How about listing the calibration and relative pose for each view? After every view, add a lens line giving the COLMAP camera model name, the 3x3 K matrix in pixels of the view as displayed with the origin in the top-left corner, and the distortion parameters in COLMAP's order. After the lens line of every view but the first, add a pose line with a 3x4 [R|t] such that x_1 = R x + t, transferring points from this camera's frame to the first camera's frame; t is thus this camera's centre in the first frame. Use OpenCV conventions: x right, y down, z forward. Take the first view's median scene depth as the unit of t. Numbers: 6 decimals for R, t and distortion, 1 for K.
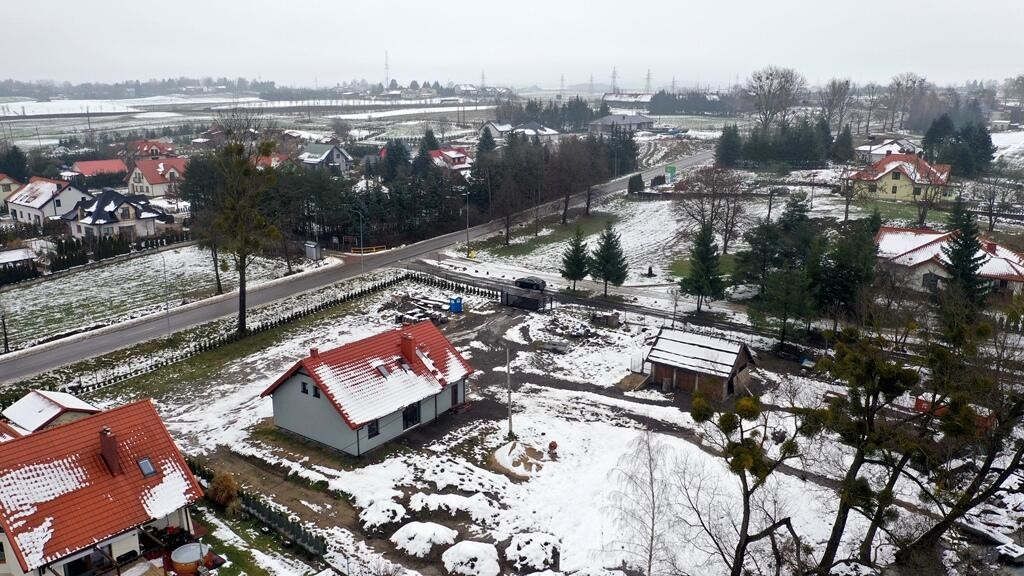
lens RADIAL K [[804.6, 0, 512.0], [0, 804.6, 288.0], [0, 0, 1]] dist [-0.000102, 0.005968]
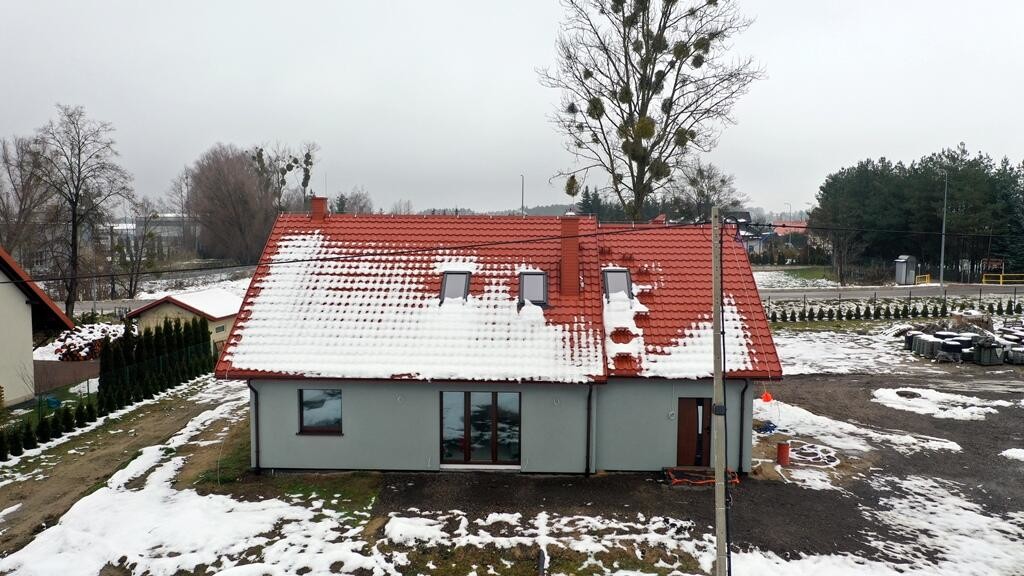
lens RADIAL K [[806.5, 0, 510.4], [0, 806.5, 282.4], [0, 0, 1]] dist [-0.002147, -0.000660]
pose [[0.560221, 0.057186, -0.826367, 0.069172], [-0.206942, 0.975643, -0.072776, 0.056555], [0.802077, 0.211781, 0.558409, 0.376904]]
